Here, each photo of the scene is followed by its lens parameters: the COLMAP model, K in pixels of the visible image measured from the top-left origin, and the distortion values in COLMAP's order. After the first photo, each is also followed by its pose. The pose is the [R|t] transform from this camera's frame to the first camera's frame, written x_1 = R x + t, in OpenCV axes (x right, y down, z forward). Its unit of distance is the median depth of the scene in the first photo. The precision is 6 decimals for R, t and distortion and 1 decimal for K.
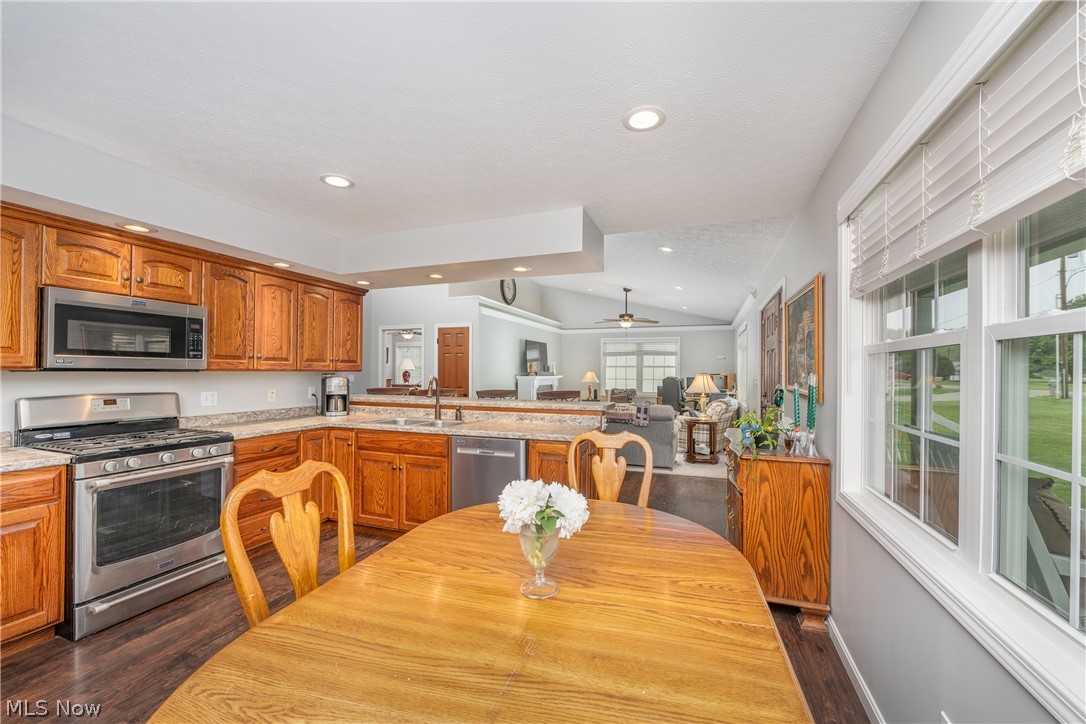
lens RADIAL K [[434.1, 0, 543.0], [0, 434.1, 362.0], [0, 0, 1]] dist [-0.000194, -0.000166]
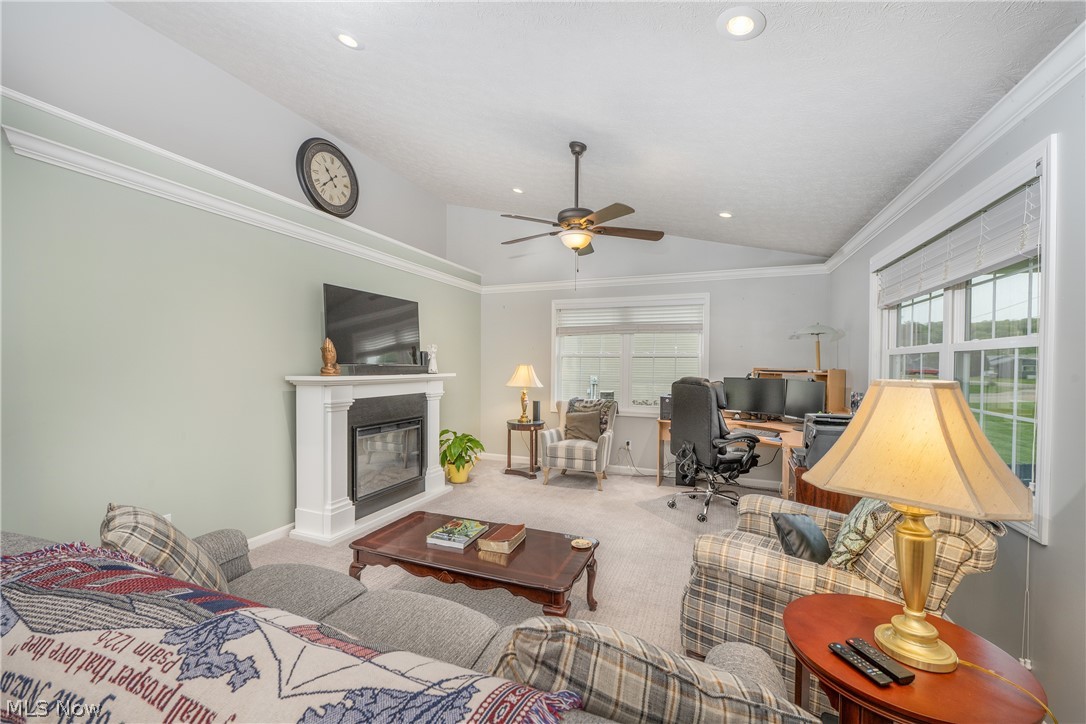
lens RADIAL K [[434.1, 0, 543.0], [0, 434.1, 362.0], [0, 0, 1]] dist [-0.000194, -0.000166]
pose [[0.999728, -0.000035, -0.023343, 0.365105], [0.000206, 0.999973, 0.007336, 0.038434], [0.023342, -0.007339, 0.999701, 1.309415]]
